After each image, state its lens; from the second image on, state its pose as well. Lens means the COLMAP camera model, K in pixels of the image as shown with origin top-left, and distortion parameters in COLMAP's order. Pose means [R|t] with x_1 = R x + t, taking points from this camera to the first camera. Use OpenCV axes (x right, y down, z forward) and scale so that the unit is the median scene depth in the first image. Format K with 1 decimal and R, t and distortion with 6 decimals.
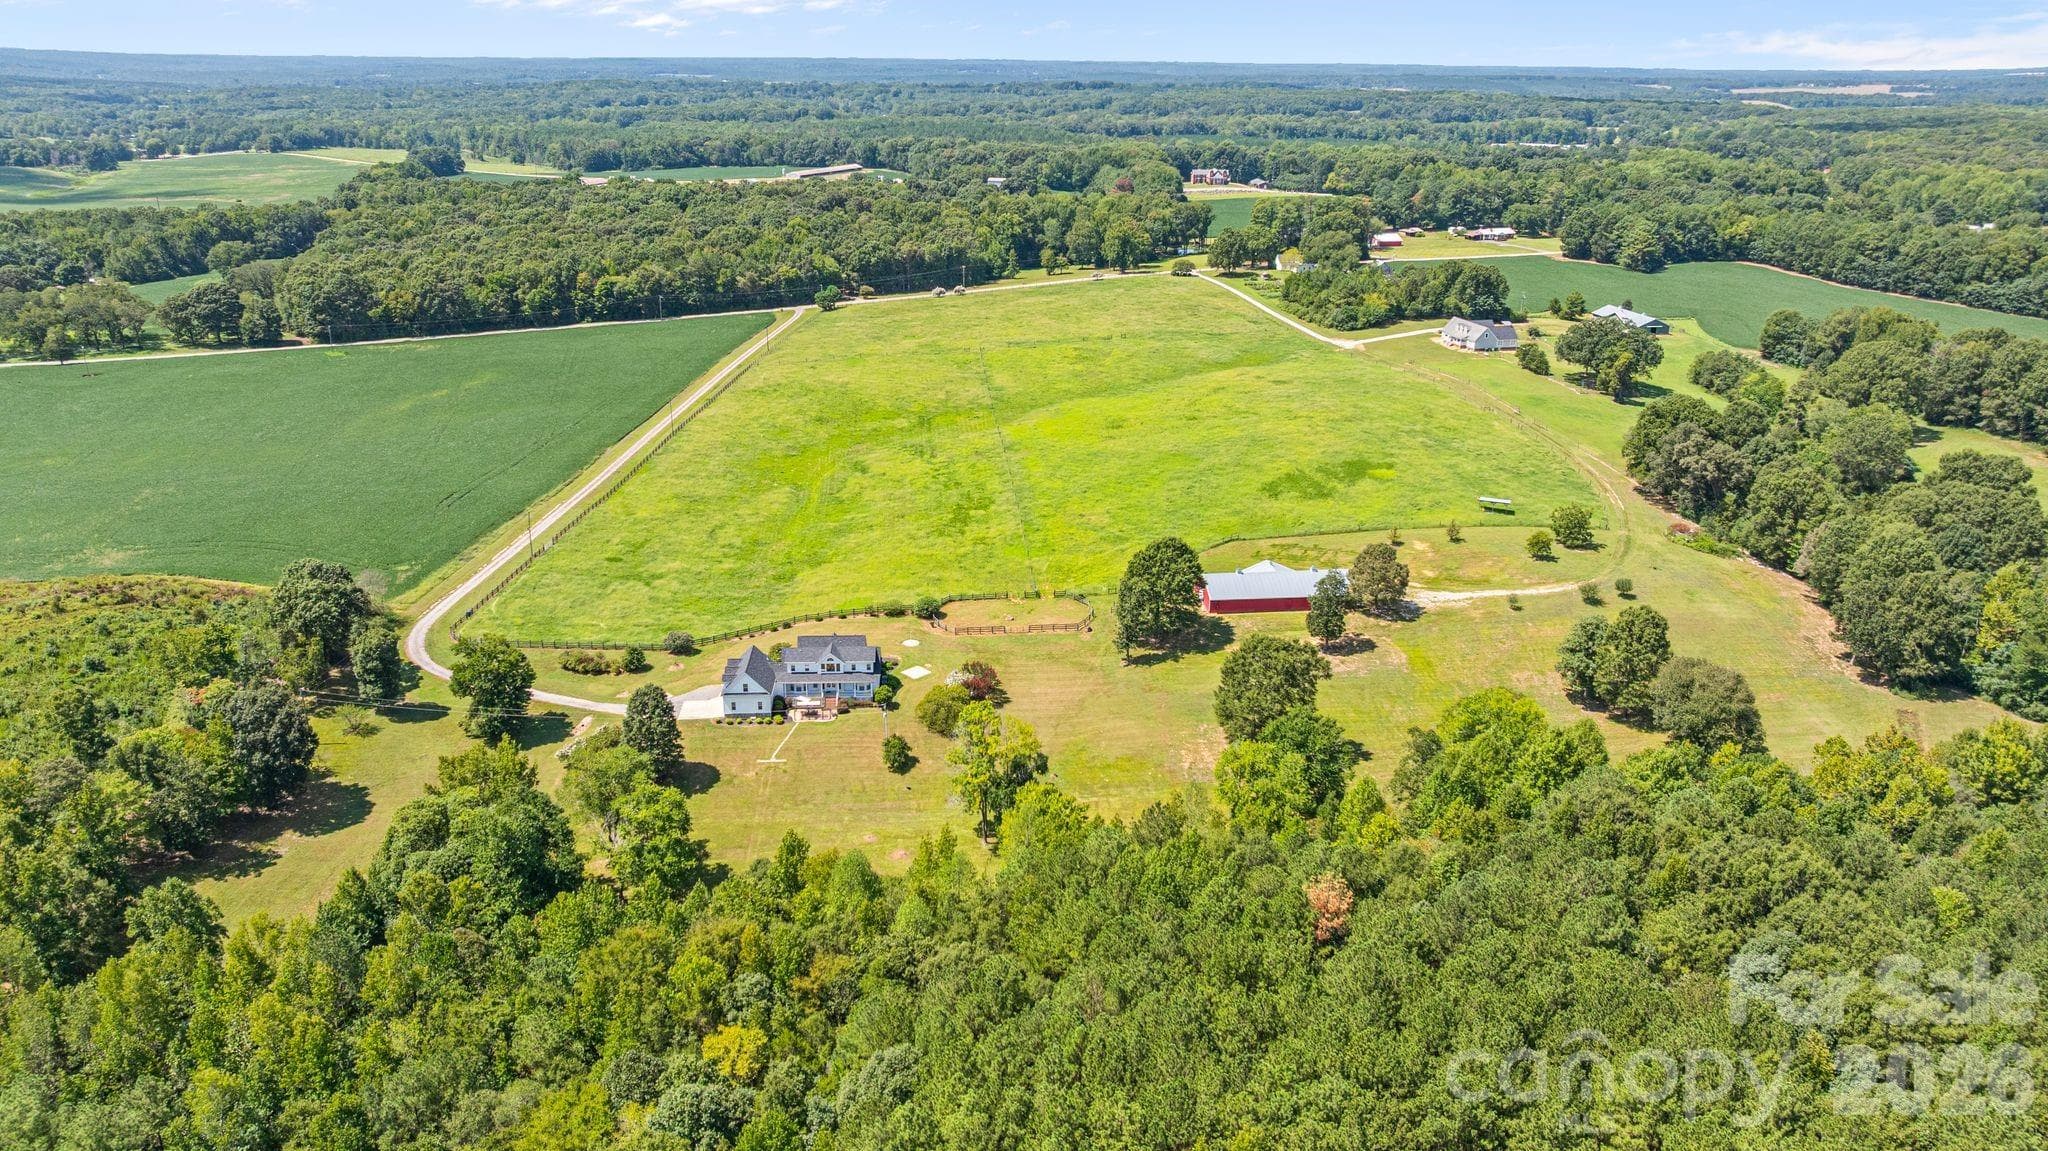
lens RADIAL K [[1422.0, 0, 1024.0], [0, 1422.0, 575.5], [0, 0, 1]] dist [-0.003961, -0.002259]
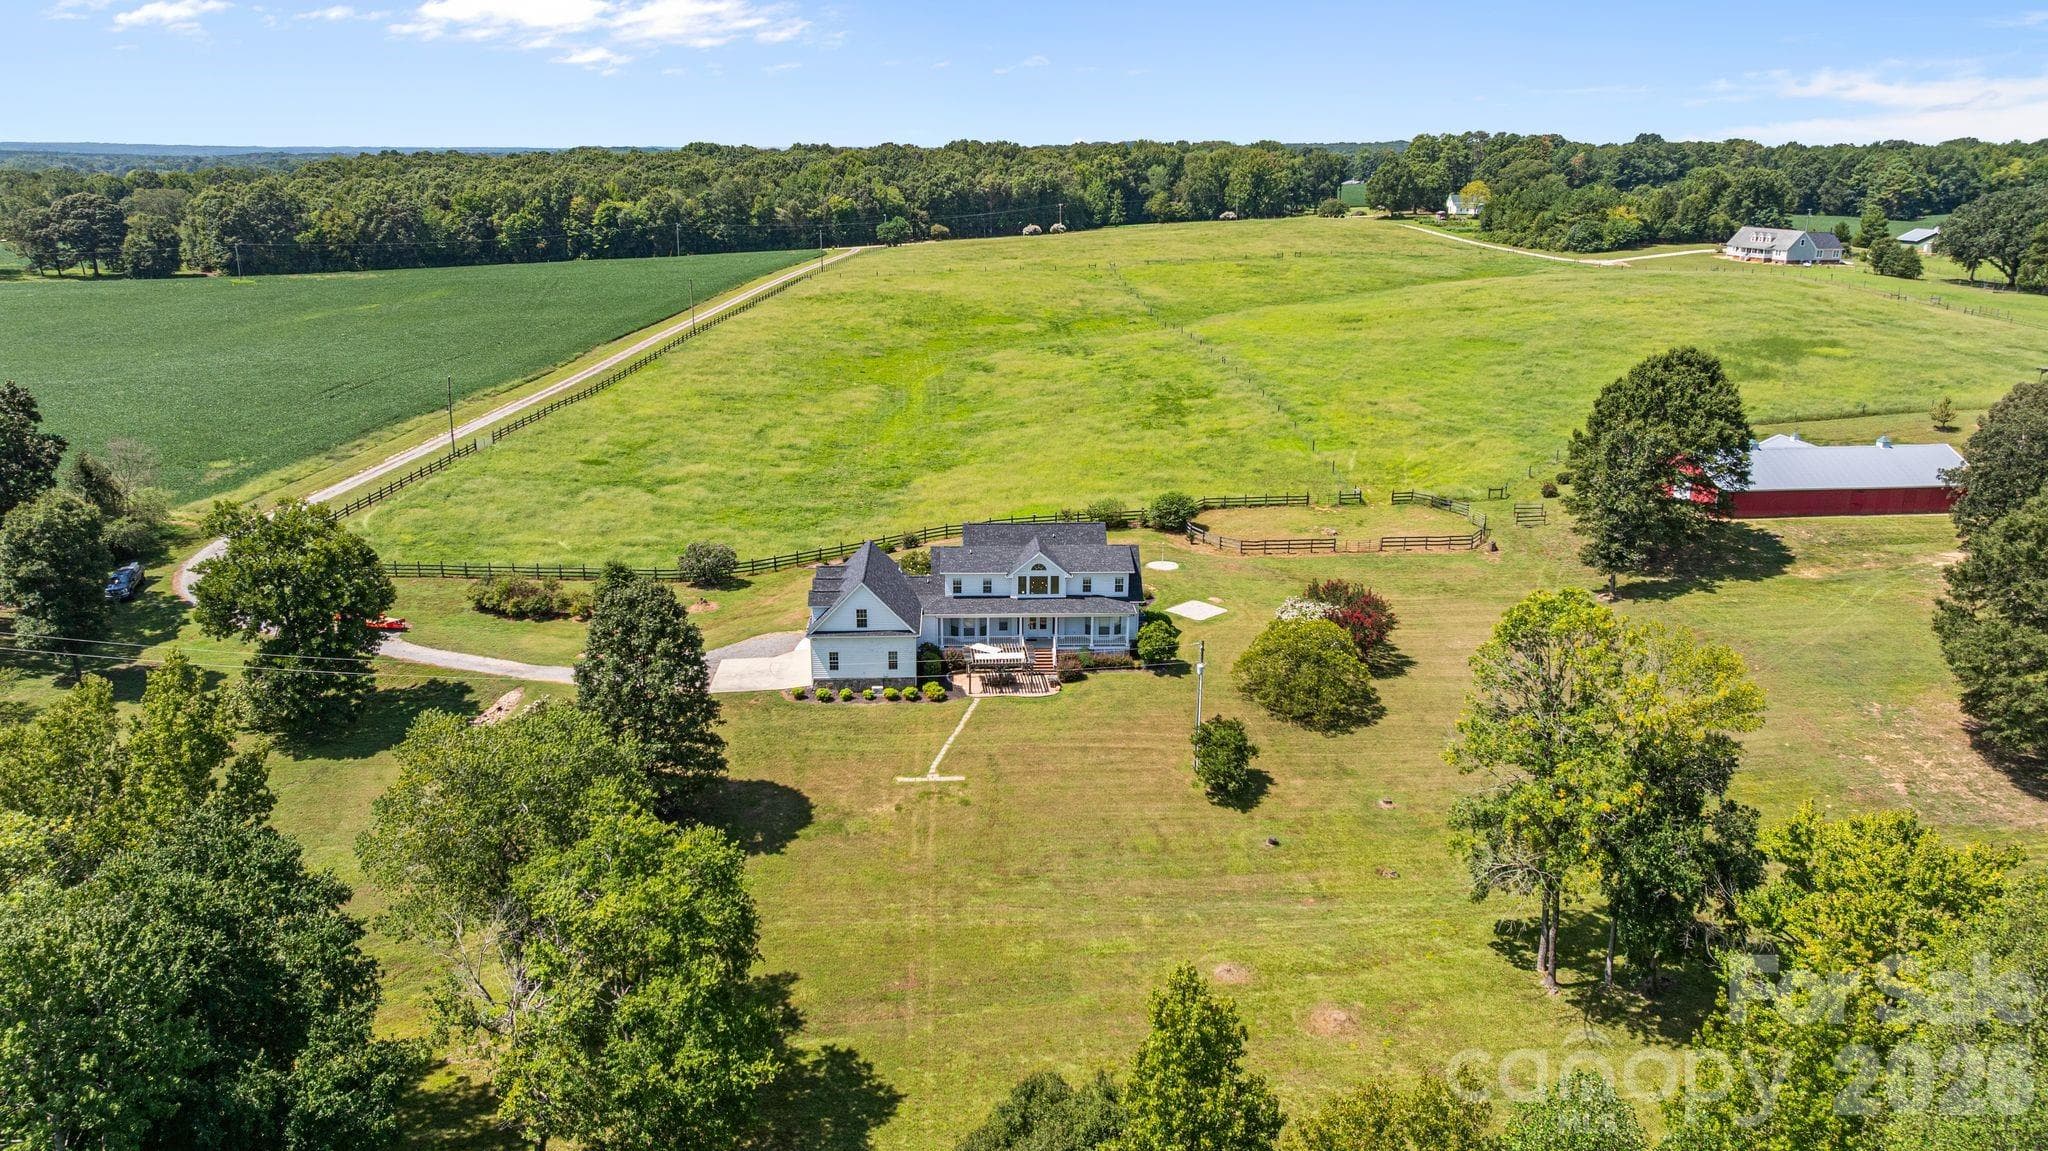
lens RADIAL K [[1474.0, 0, 1024.0], [0, 1474.0, 575.5], [0, 0, 1]] dist [-0.027535, 0.041078]
pose [[0.999832, -0.004870, -0.017660, -0.090931], [0.003910, 0.998532, -0.054016, 0.060108], [0.017897, 0.053938, 0.998384, 0.359680]]
